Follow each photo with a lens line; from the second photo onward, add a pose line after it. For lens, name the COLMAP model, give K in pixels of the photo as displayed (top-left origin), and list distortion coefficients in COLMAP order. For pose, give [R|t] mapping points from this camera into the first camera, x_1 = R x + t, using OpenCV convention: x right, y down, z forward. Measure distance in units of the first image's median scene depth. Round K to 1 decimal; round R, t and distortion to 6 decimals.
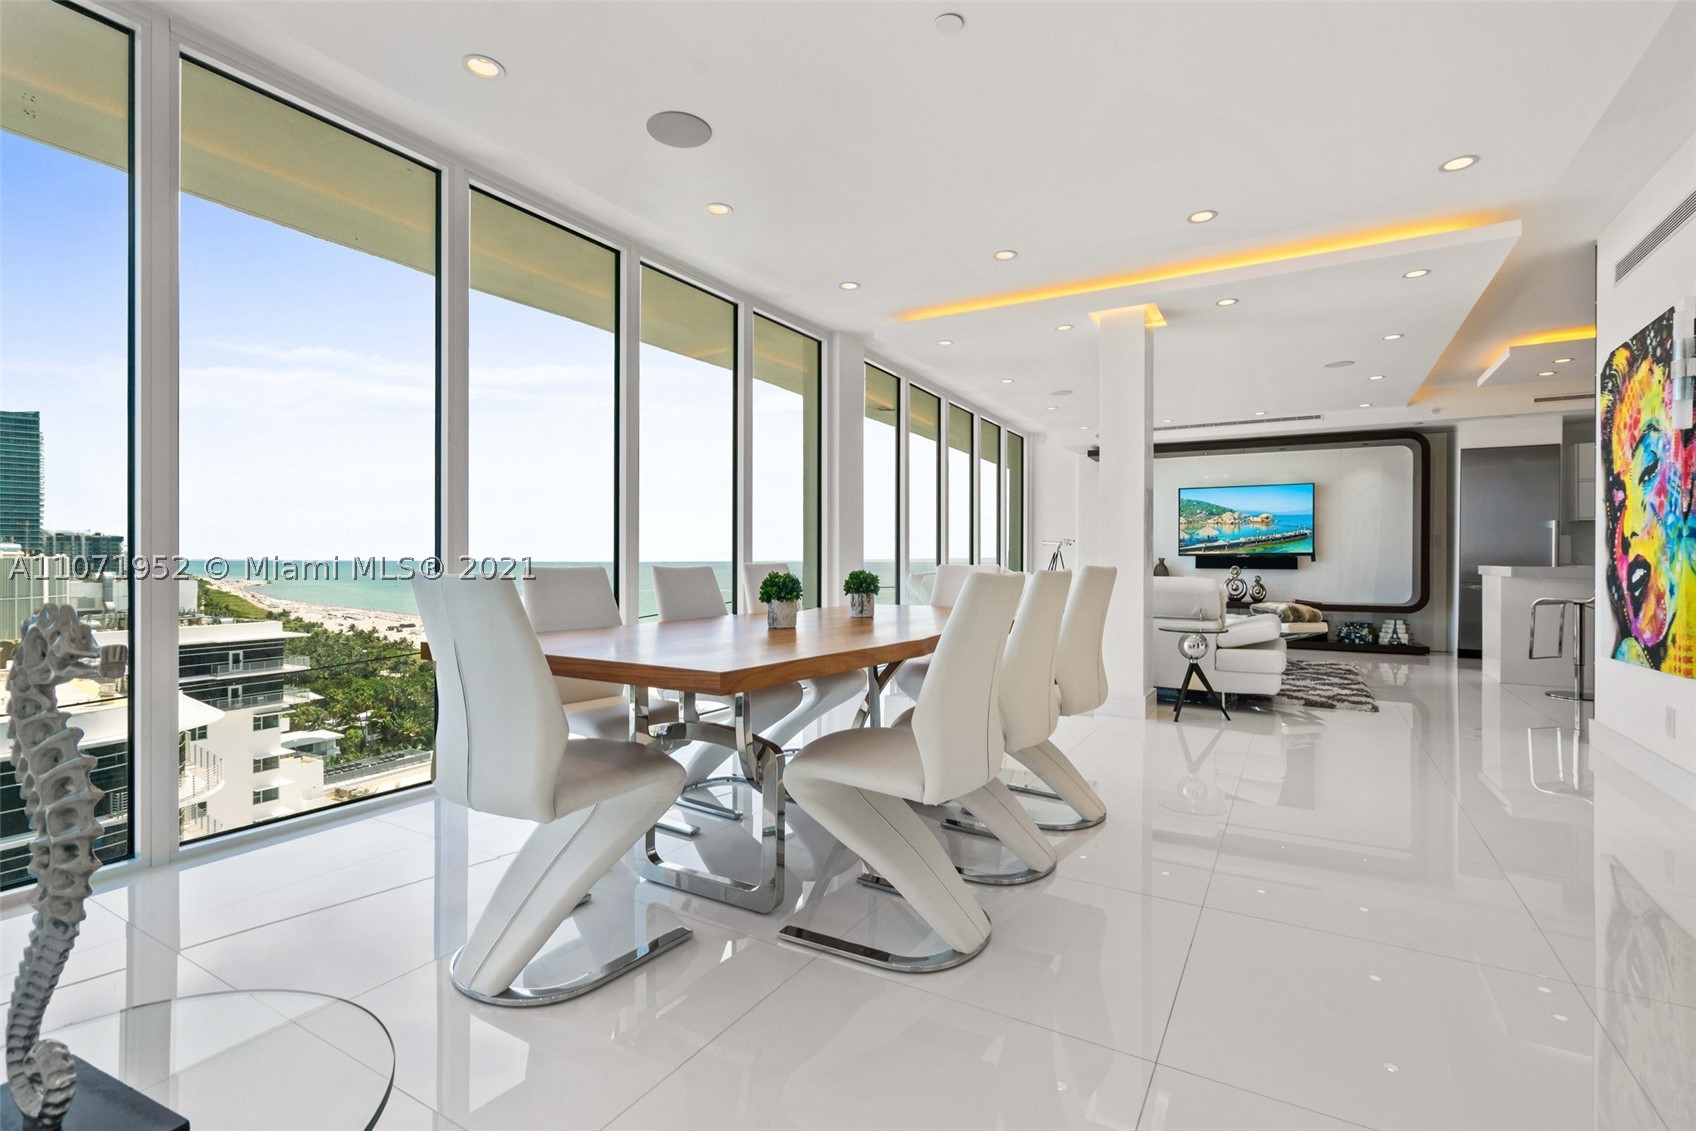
lens RADIAL K [[777.7, 0, 848.0], [0, 777.7, 565.5], [0, 0, 1]] dist [0.000241, 0.000339]
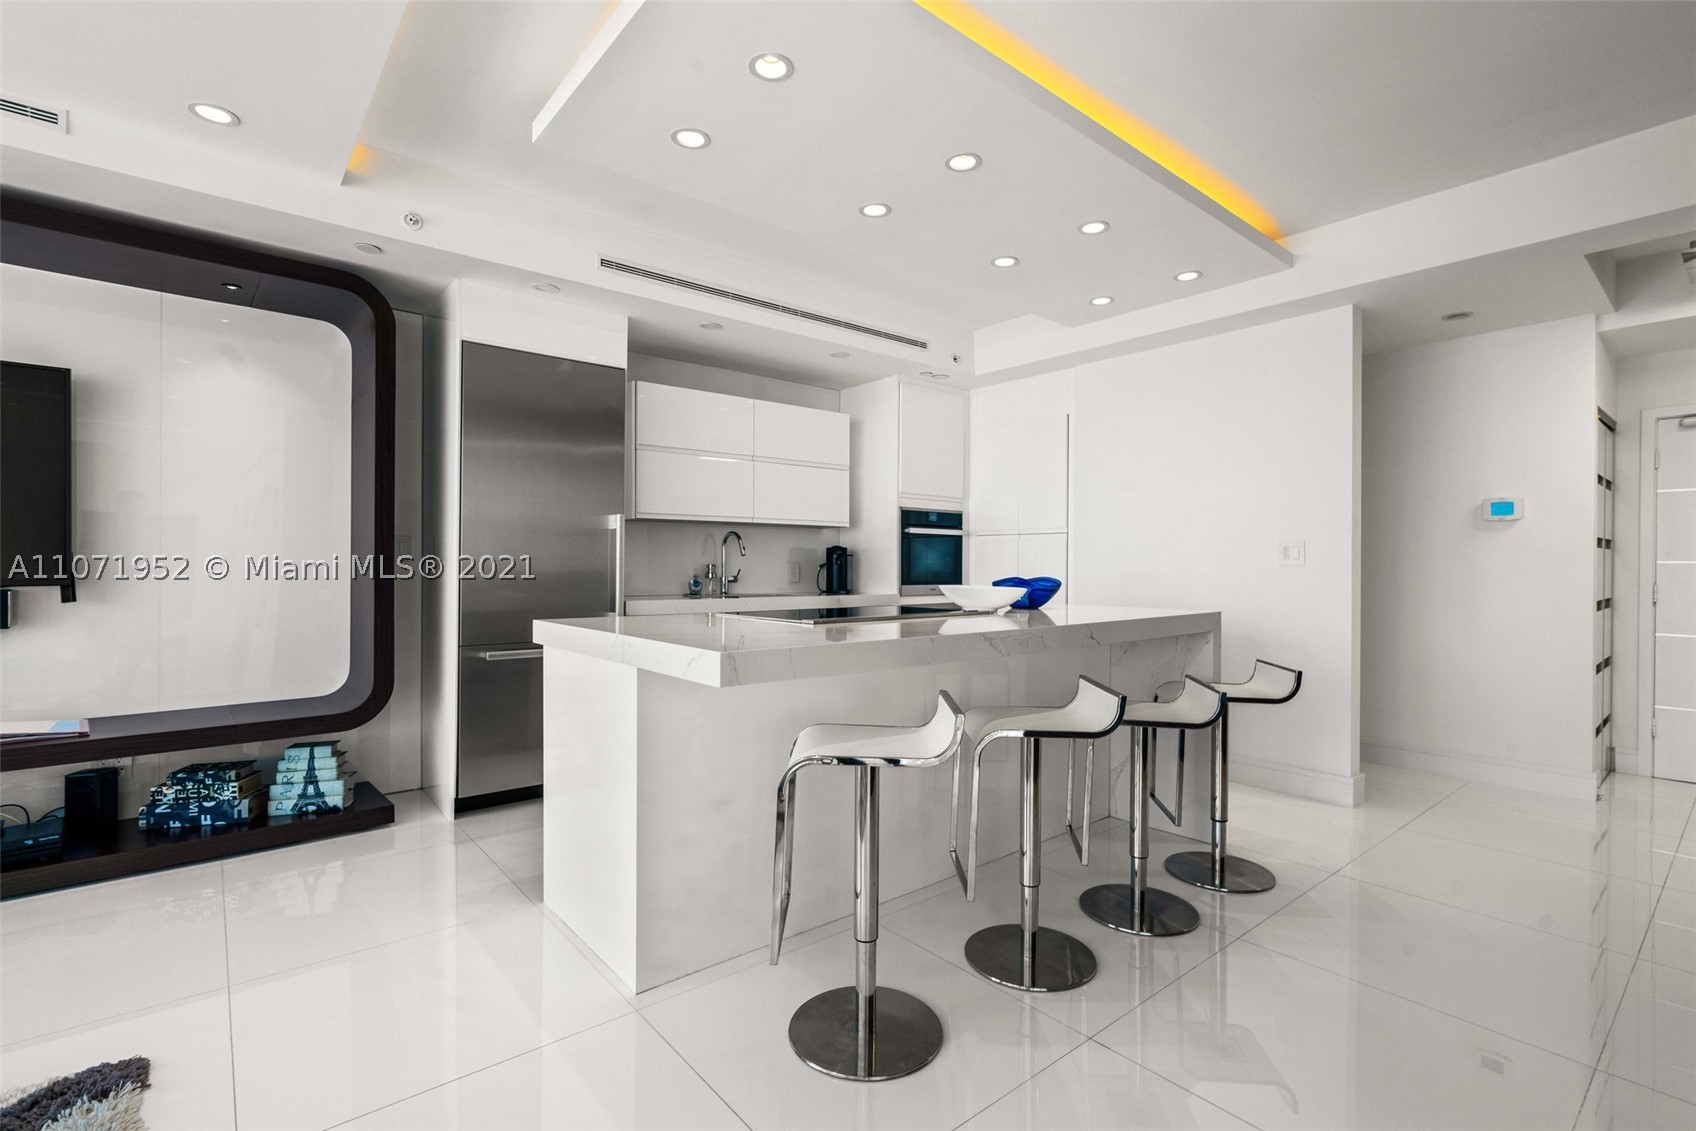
lens RADIAL K [[768.4, 0, 854.9], [0, 768.4, 563.3], [0, 0, 1]] dist [0.000371, 0.000128]
pose [[0.327756, -0.003298, 0.944757, 0.413979], [0.005743, 0.999982, 0.001498, -0.021860], [-0.944745, 0.004935, 0.327769, 0.594046]]
